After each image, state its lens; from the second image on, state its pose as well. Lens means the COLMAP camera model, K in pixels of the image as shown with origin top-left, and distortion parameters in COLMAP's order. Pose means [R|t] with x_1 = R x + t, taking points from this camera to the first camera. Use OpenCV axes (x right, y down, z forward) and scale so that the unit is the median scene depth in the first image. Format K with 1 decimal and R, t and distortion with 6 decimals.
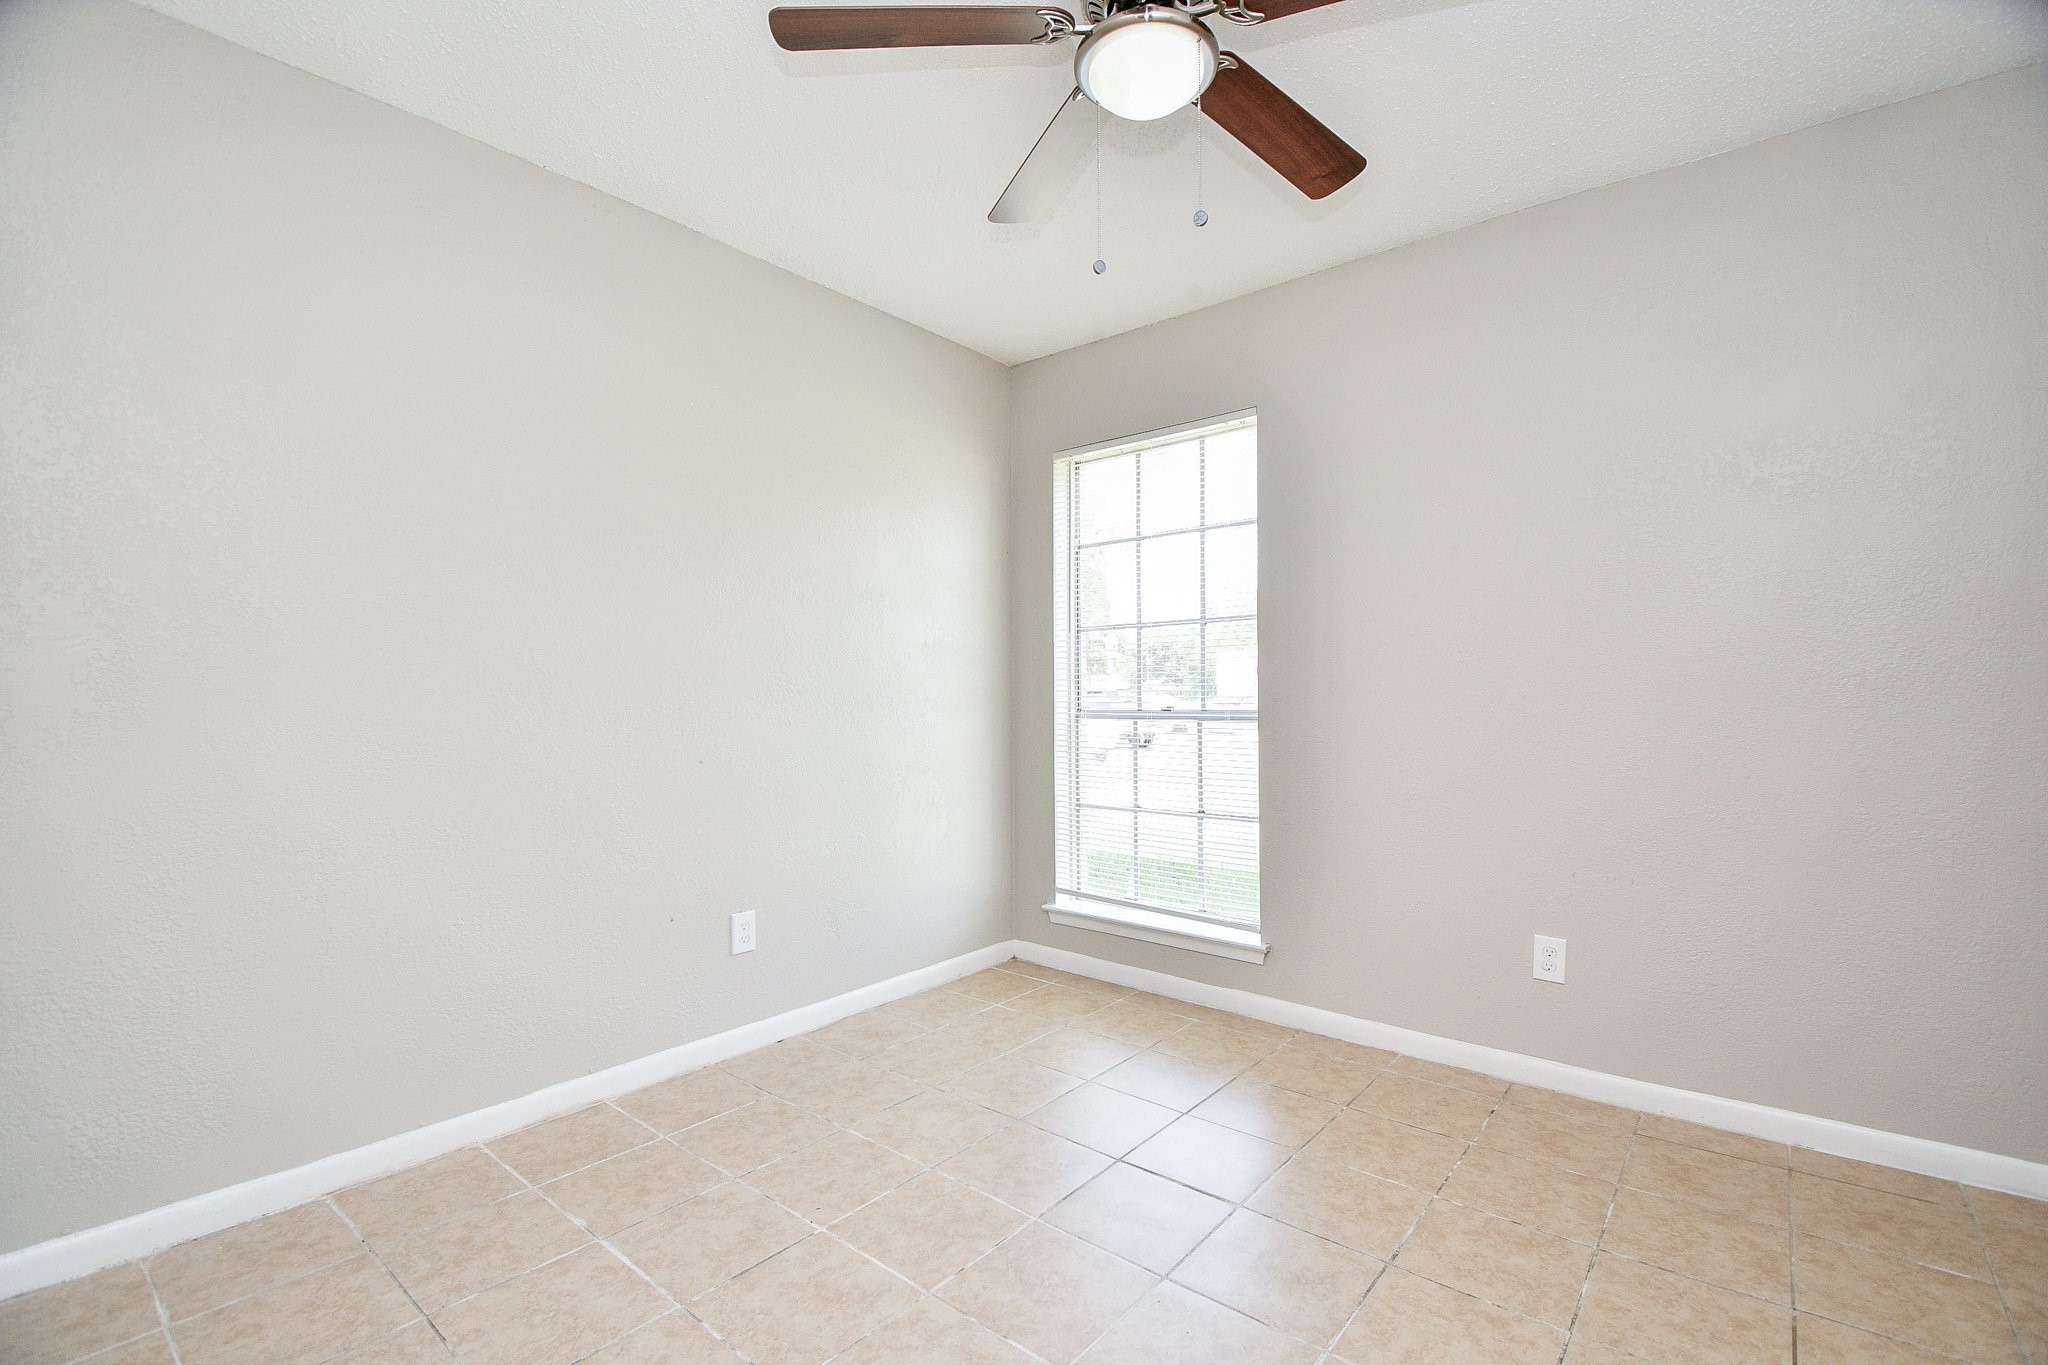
lens RADIAL K [[923.3, 0, 1024.0], [0, 923.3, 679.0], [0, 0, 1]] dist [-0.016898, -0.005821]
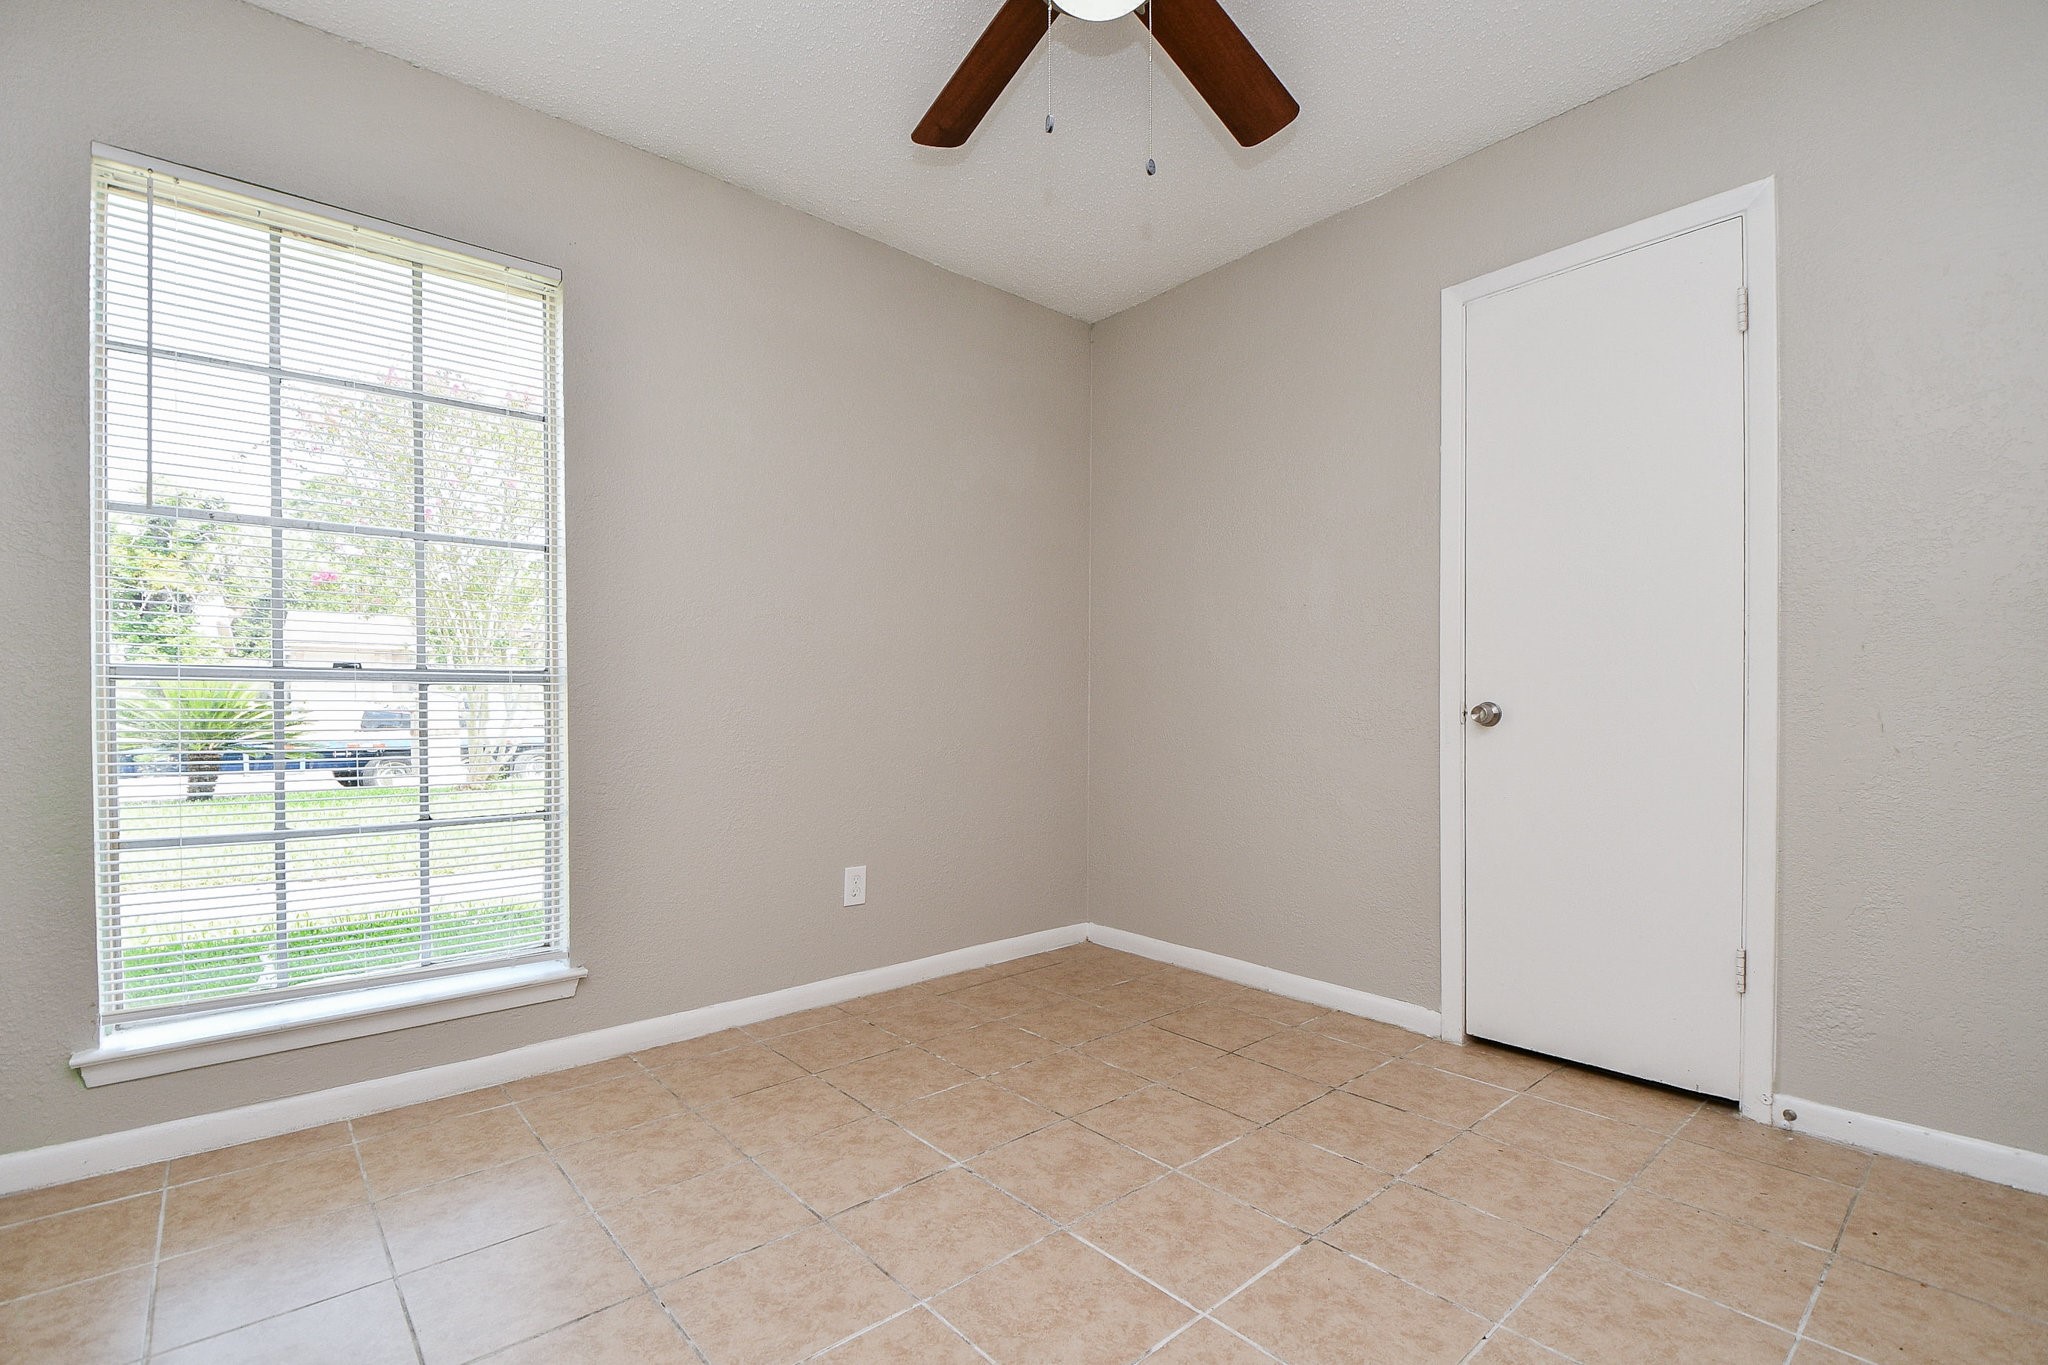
lens RADIAL K [[923.3, 0, 1026.8], [0, 923.3, 697.9], [0, 0, 1]] dist [-0.016898, -0.005821]
pose [[0.149750, 0.003345, 0.988718, -0.541537], [-0.007247, 0.999971, -0.002286, 0.068925], [-0.988697, -0.006823, 0.149770, 0.606034]]
